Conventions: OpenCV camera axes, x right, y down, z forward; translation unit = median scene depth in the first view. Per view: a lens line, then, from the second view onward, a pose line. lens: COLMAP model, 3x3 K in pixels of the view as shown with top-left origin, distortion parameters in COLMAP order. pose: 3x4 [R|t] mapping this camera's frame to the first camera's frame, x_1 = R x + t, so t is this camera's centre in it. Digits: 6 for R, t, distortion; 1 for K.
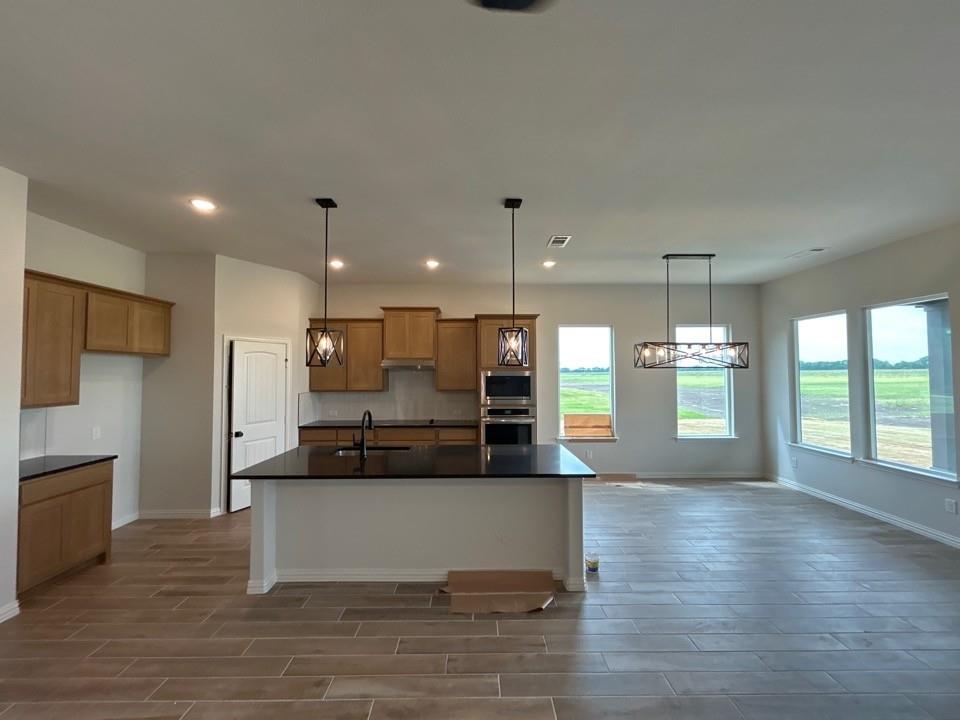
lens RADIAL K [[405.2, 0, 484.3], [0, 405.2, 361.0], [0, 0, 1]] dist [0.015162, 0.000596]
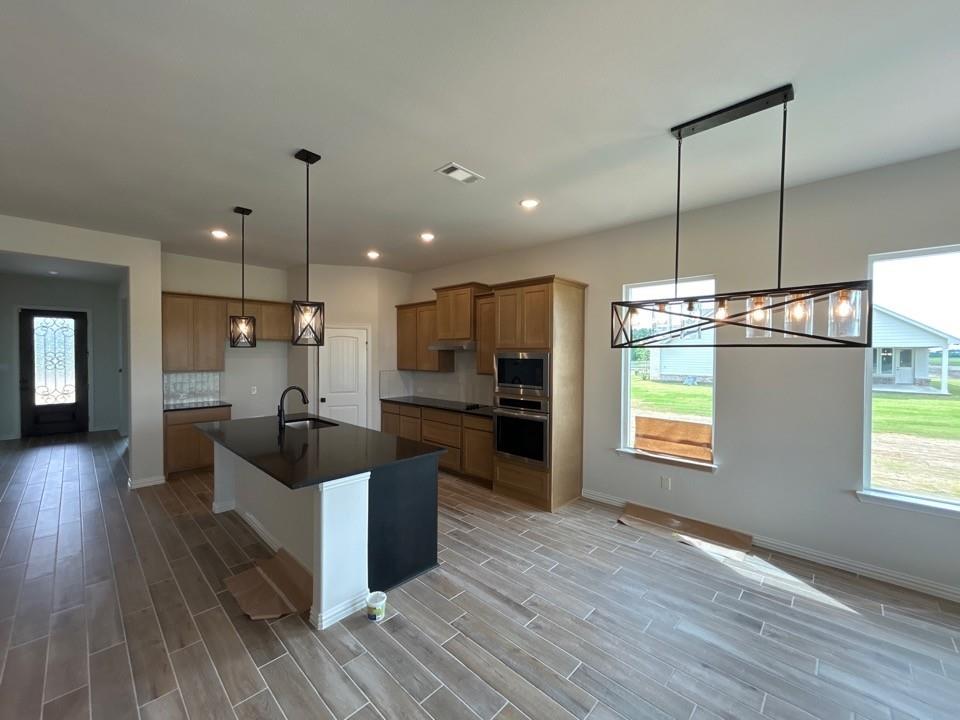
lens RADIAL K [[405.2, 0, 473.9], [0, 405.2, 362.0], [0, 0, 1]] dist [0.015162, 0.000596]
pose [[0.698724, 0.020788, -0.715089, 0.551629], [0.011206, 0.999137, 0.039995, 0.009934], [0.715303, -0.035959, 0.697888, 0.367918]]
